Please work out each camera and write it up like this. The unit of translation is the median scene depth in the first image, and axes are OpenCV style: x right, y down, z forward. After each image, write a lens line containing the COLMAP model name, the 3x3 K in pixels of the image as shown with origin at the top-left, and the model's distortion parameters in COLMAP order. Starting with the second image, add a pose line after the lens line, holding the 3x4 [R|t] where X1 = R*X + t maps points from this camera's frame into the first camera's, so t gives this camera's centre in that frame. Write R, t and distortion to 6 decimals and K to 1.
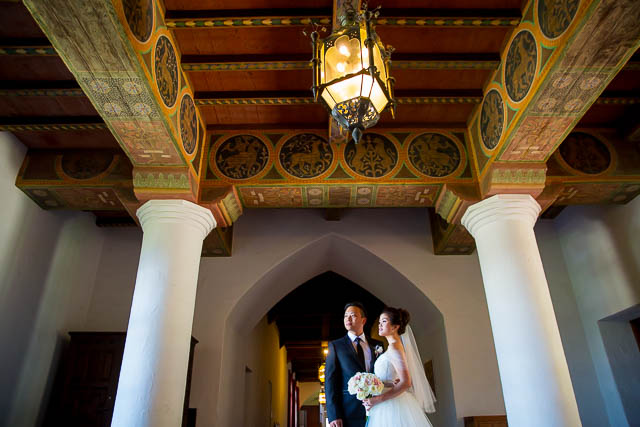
lens RADIAL K [[437.8, 0, 320.0], [0, 437.8, 213.5], [0, 0, 1]] dist [-0.109333, 0.085415]
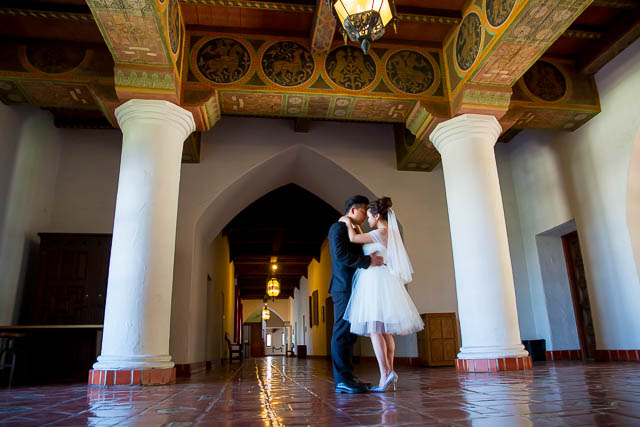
lens RADIAL K [[456.2, 0, 324.4], [0, 456.2, 213.9], [0, 0, 1]] dist [-0.103398, 0.077923]
pose [[0.989472, 0.027609, 0.142066, -0.089220], [-0.052251, 0.983574, 0.172775, 0.025372], [-0.134962, -0.178379, 0.974662, -0.095427]]
